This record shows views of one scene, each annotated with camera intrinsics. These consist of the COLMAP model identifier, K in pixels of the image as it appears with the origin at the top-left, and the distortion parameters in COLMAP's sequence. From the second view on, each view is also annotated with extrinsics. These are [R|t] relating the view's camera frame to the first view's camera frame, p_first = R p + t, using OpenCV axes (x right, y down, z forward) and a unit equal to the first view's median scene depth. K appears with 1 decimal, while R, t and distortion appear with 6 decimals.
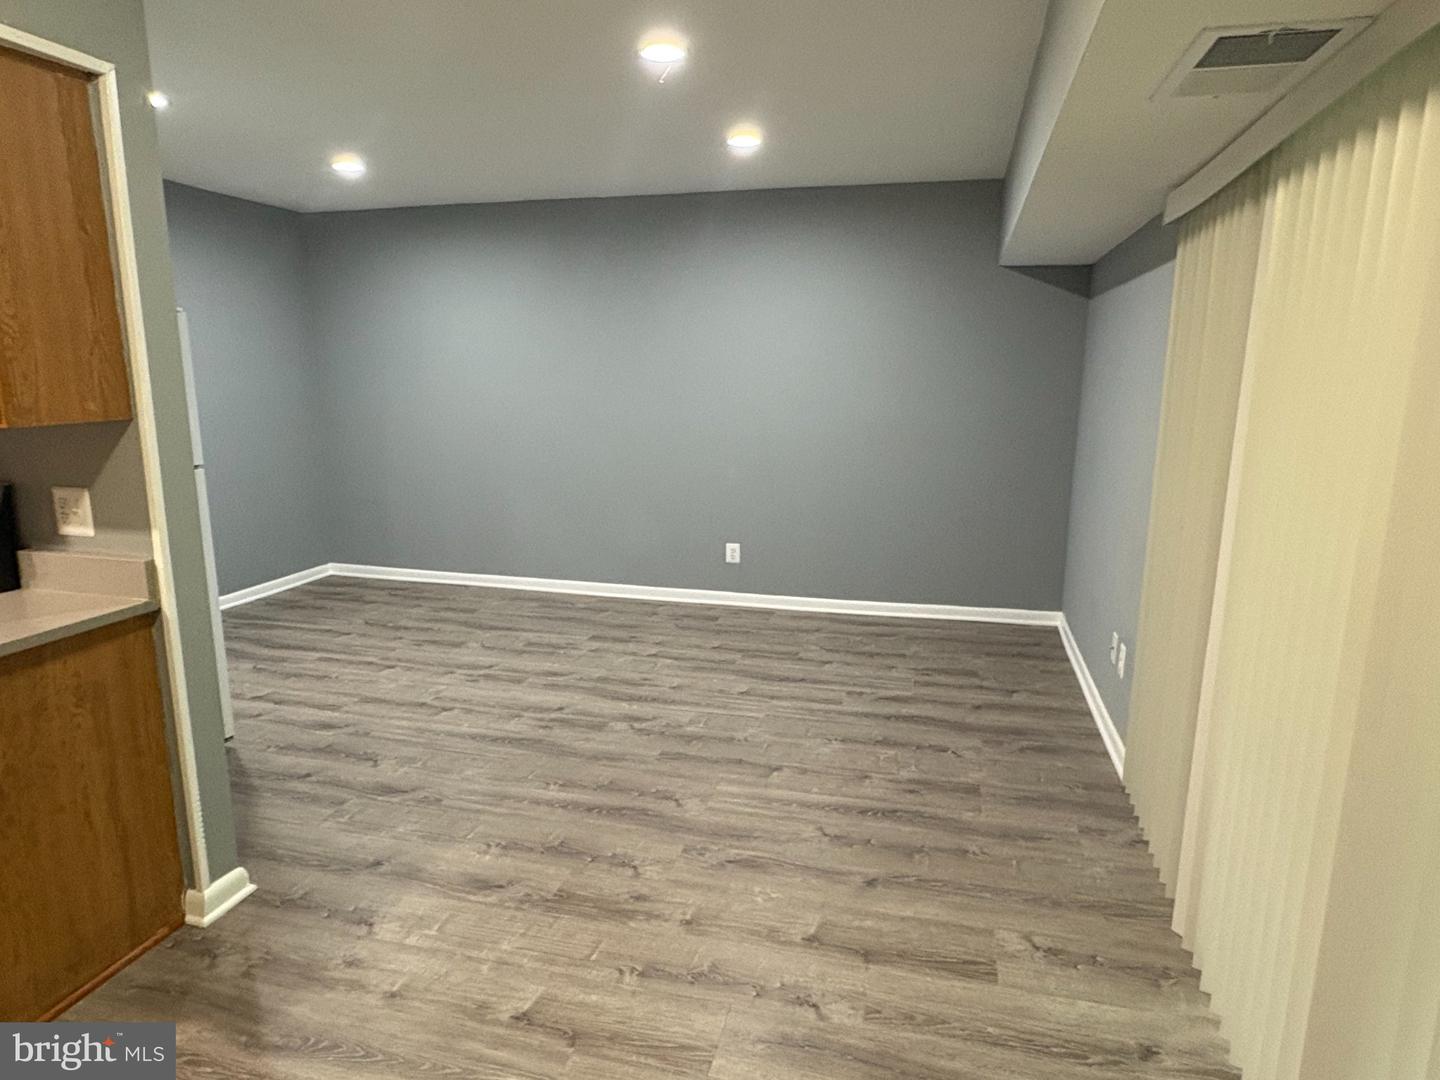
lens RADIAL K [[874.9, 0, 725.1], [0, 874.9, 554.9], [0, 0, 1]] dist [0.015948, -0.000317]
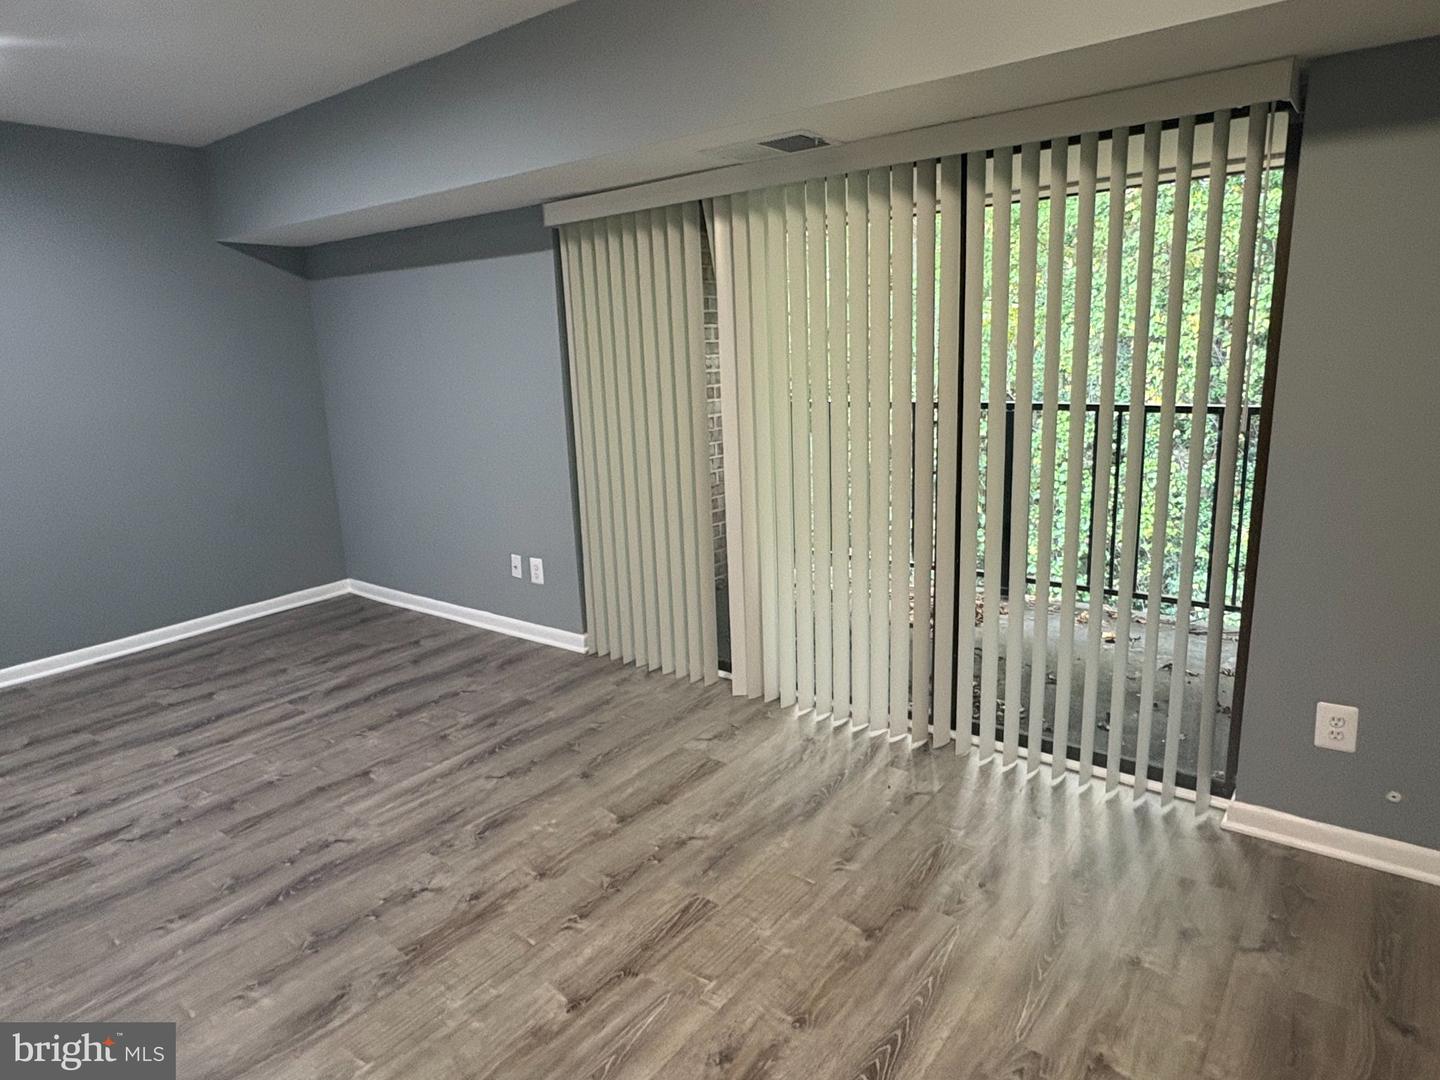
lens RADIAL K [[874.9, 0, 725.4], [0, 874.9, 526.9], [0, 0, 1]] dist [0.015948, -0.000317]
pose [[0.396895, -0.211102, 0.893258, -0.508270], [0.231921, 0.964678, 0.124933, -0.030256], [-0.888081, 0.157580, 0.431835, 0.202558]]
